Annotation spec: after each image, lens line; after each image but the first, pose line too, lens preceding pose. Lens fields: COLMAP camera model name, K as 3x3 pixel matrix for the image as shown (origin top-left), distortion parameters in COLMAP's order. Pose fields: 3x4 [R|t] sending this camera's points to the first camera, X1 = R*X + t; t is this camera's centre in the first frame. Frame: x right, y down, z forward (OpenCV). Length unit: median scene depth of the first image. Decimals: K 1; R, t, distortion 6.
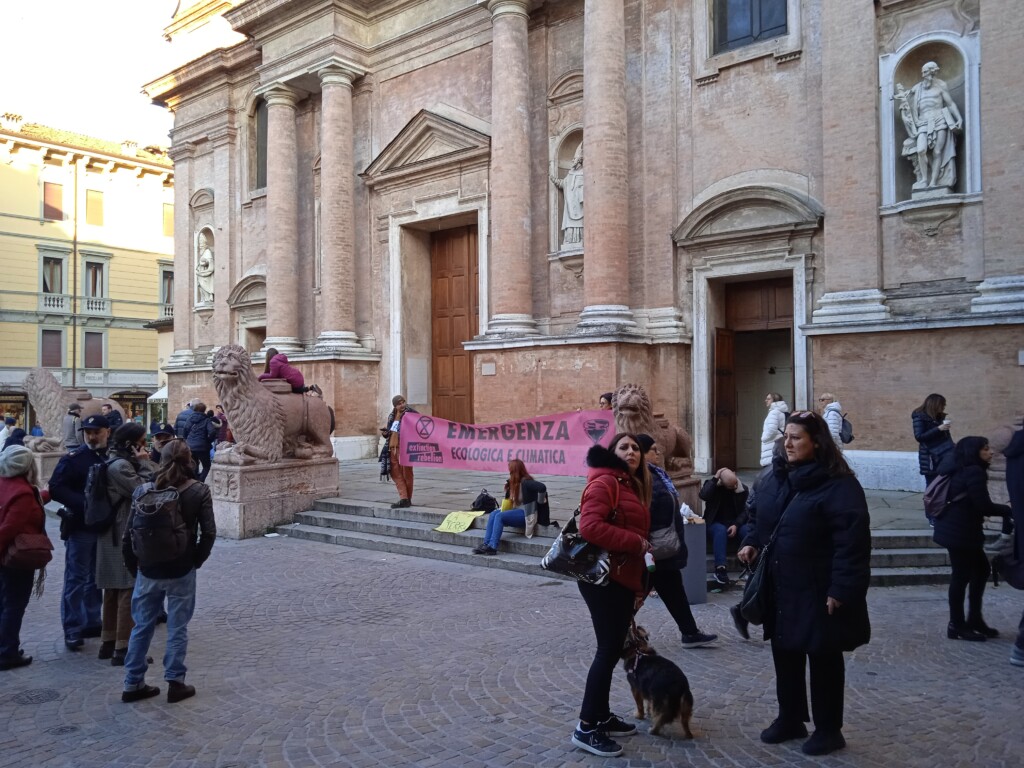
lens RADIAL K [[840.4, 0, 512.9], [0, 840.4, 378.4], [0, 0, 1]] dist [0.064018, -0.070394]
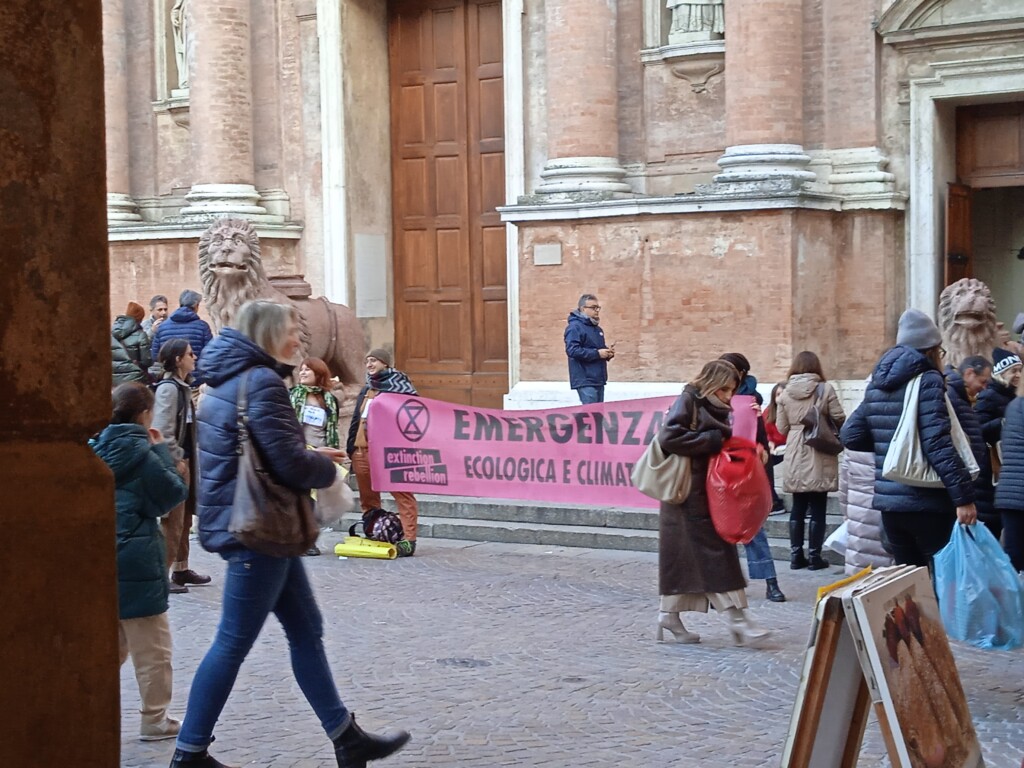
lens RADIAL K [[1766.6, 0, 513.0], [0, 1766.6, 356.5], [0, 0, 1]] dist [0.187694, -0.799215]
pose [[0.992668, -0.011900, 0.120288, -0.215551], [0.005663, 0.998628, 0.052062, -0.004784], [-0.120742, -0.050999, 0.991373, -0.213580]]
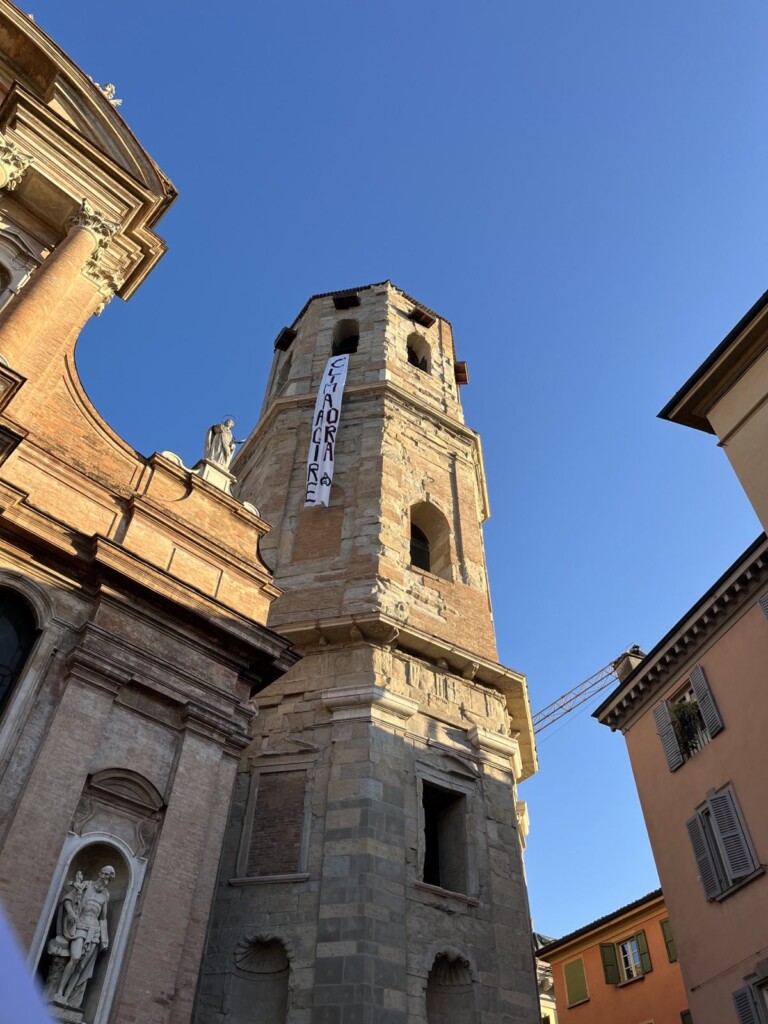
lens RADIAL K [[777.7, 0, 394.2], [0, 777.7, 508.9], [0, 0, 1]] dist [0.055081, -0.060989]
pose [[0.121285, 0.750422, 0.649736, -0.323668], [-0.038953, 0.657662, -0.752305, 0.030142], [-0.991853, 0.065934, 0.108996, 0.453350]]
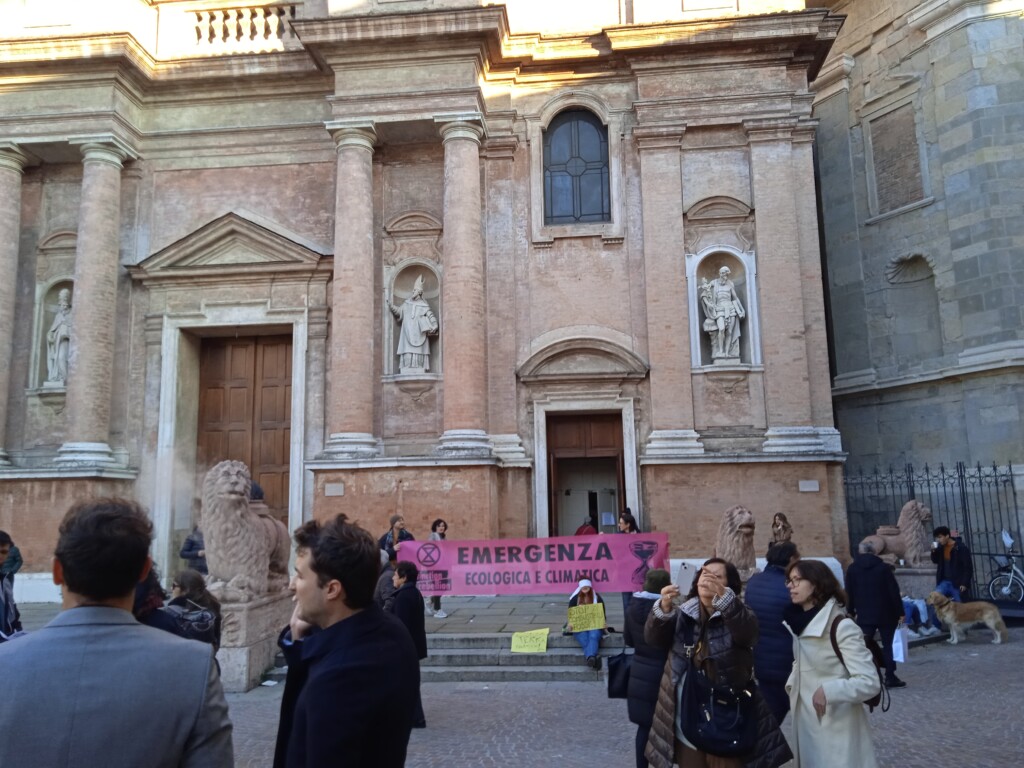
lens RADIAL K [[832.5, 0, 513.2], [0, 832.5, 377.8], [0, 0, 1]] dist [0.083767, -0.095686]
pose [[0.830156, 0.083722, 0.551209, -0.432602], [-0.003266, 0.989374, -0.145356, 0.001179], [-0.557521, 0.118867, 0.821609, 0.090564]]
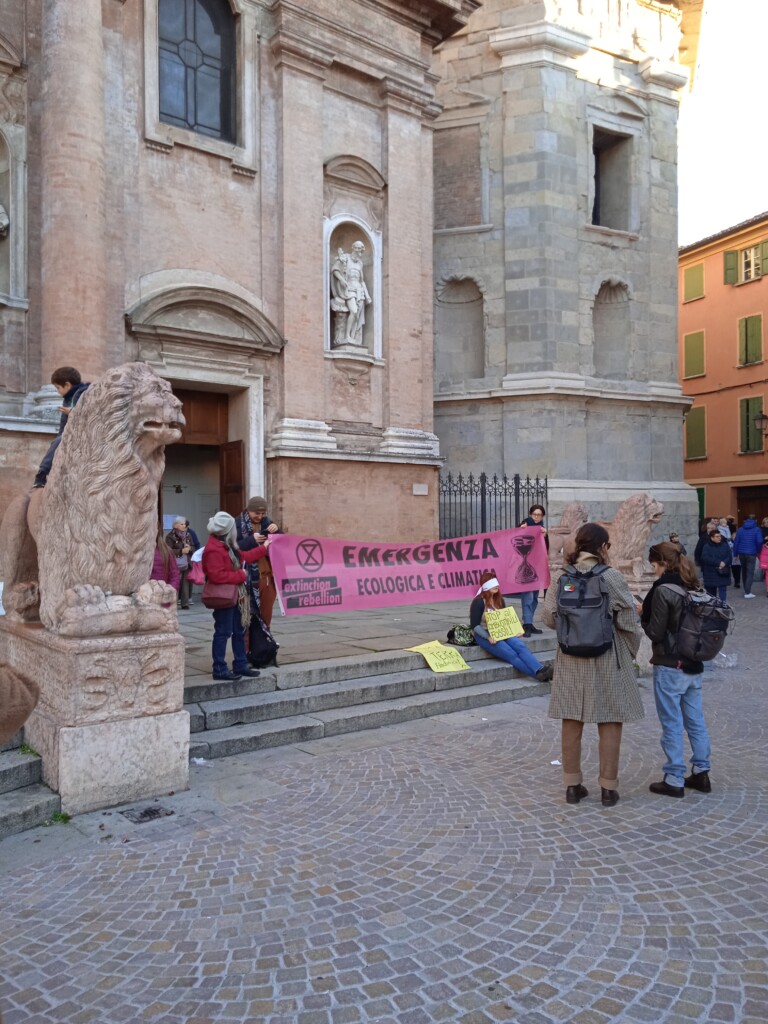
lens RADIAL K [[832.5, 0, 386.9], [0, 832.5, 514.4], [0, 0, 1]] dist [0.083767, -0.095686]
pose [[0.214928, 0.024114, 0.976332, -0.552564], [-0.022317, 0.999555, -0.019775, 0.033859], [-0.976375, -0.017538, 0.215370, 0.584306]]
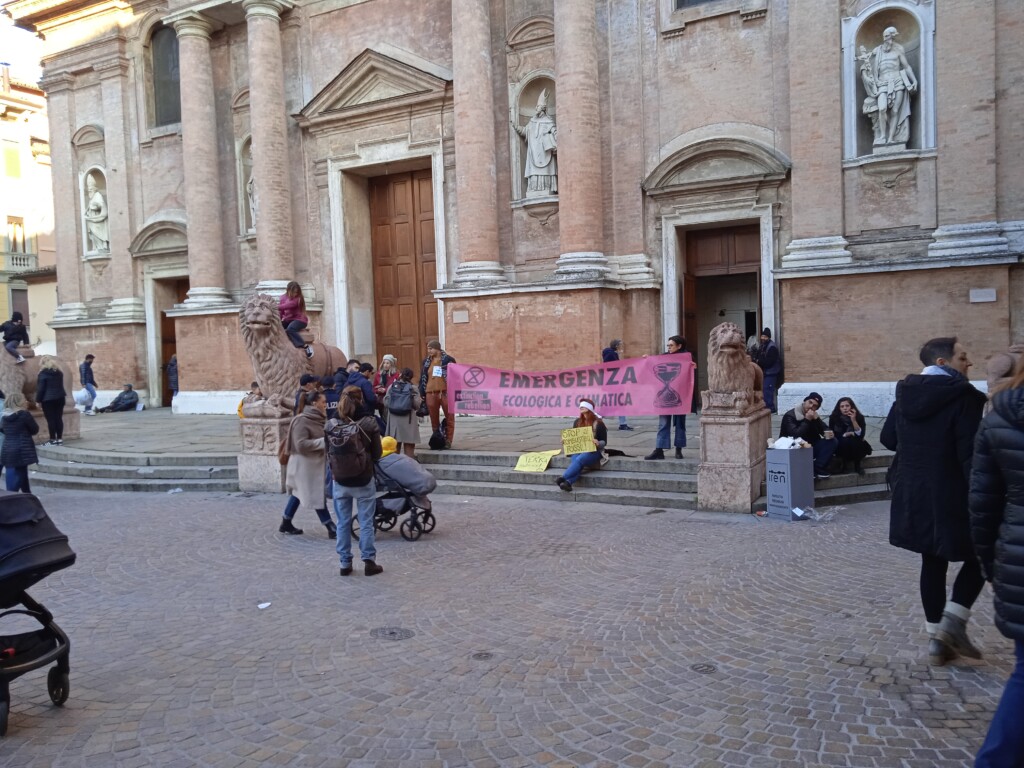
lens RADIAL K [[837.5, 0, 514.0], [0, 837.5, 377.0], [0, 0, 1]] dist [0.072388, -0.074594]
pose [[0.979624, -0.032630, 0.198173, -0.182421], [0.021121, 0.997980, 0.059910, 0.002479], [-0.199728, -0.054504, 0.978334, -0.000261]]
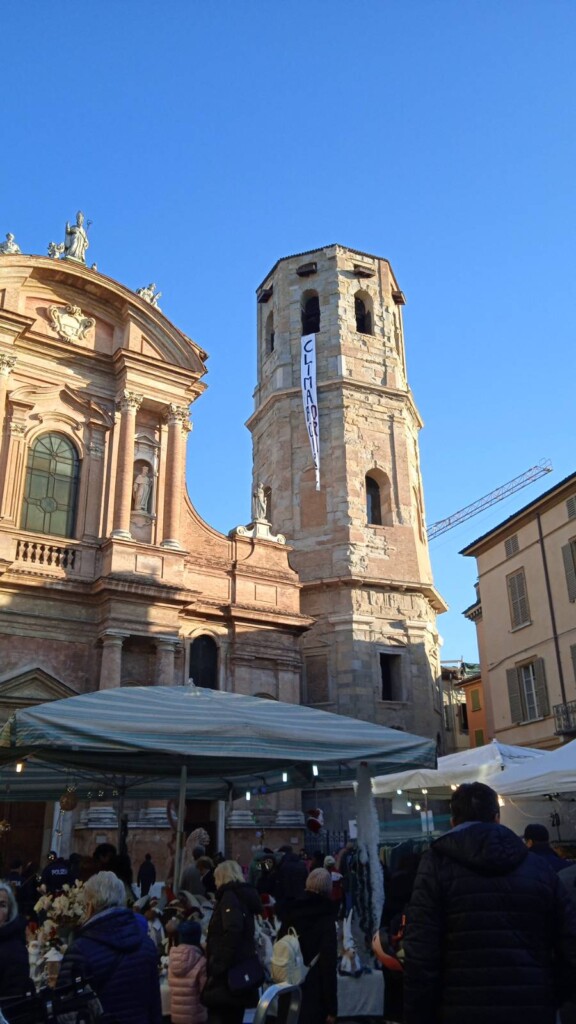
lens RADIAL K [[813.4, 0, 285.8], [0, 813.4, 513.6], [0, 0, 1]] dist [0.106950, -0.290402]
pose [[0.288621, 0.364555, 0.885323, -1.860304], [-0.013757, 0.926158, -0.376885, -0.000147], [-0.957345, 0.096597, 0.272323, 0.090327]]
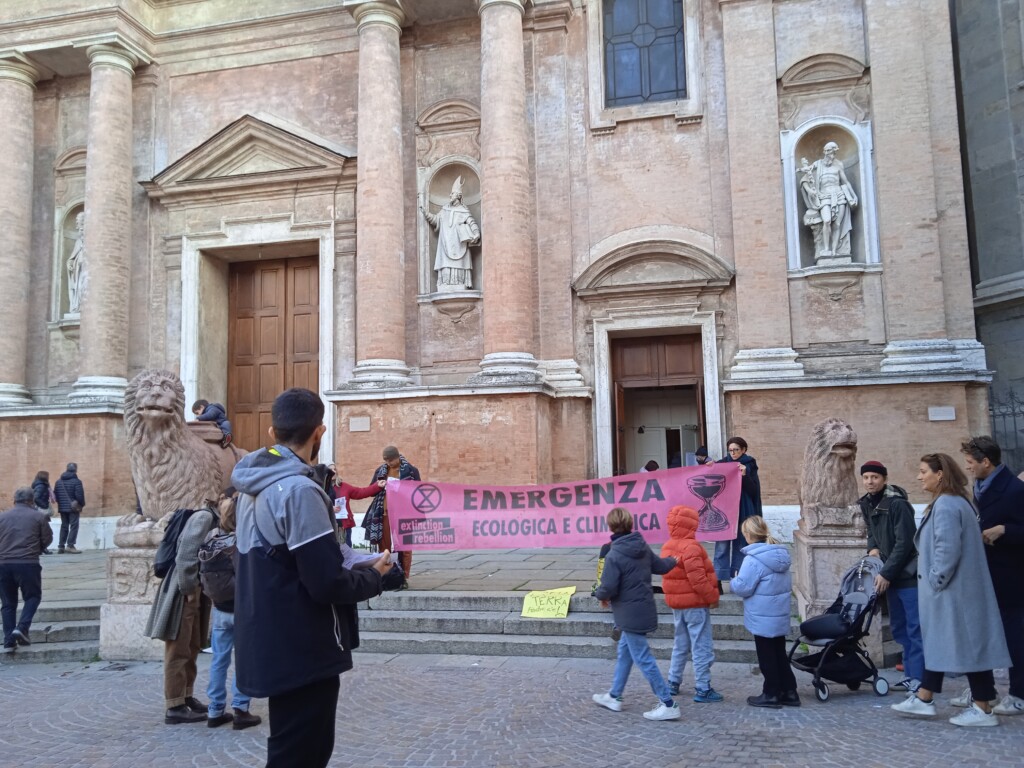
lens RADIAL K [[837.5, 0, 514.0], [0, 837.5, 377.0], [0, 0, 1]] dist [0.072388, -0.074594]
pose [[0.897635, 0.039890, 0.438930, -0.281802], [0.002457, 0.995427, -0.095489, 0.024457], [-0.440732, 0.086792, 0.893433, 0.199706]]
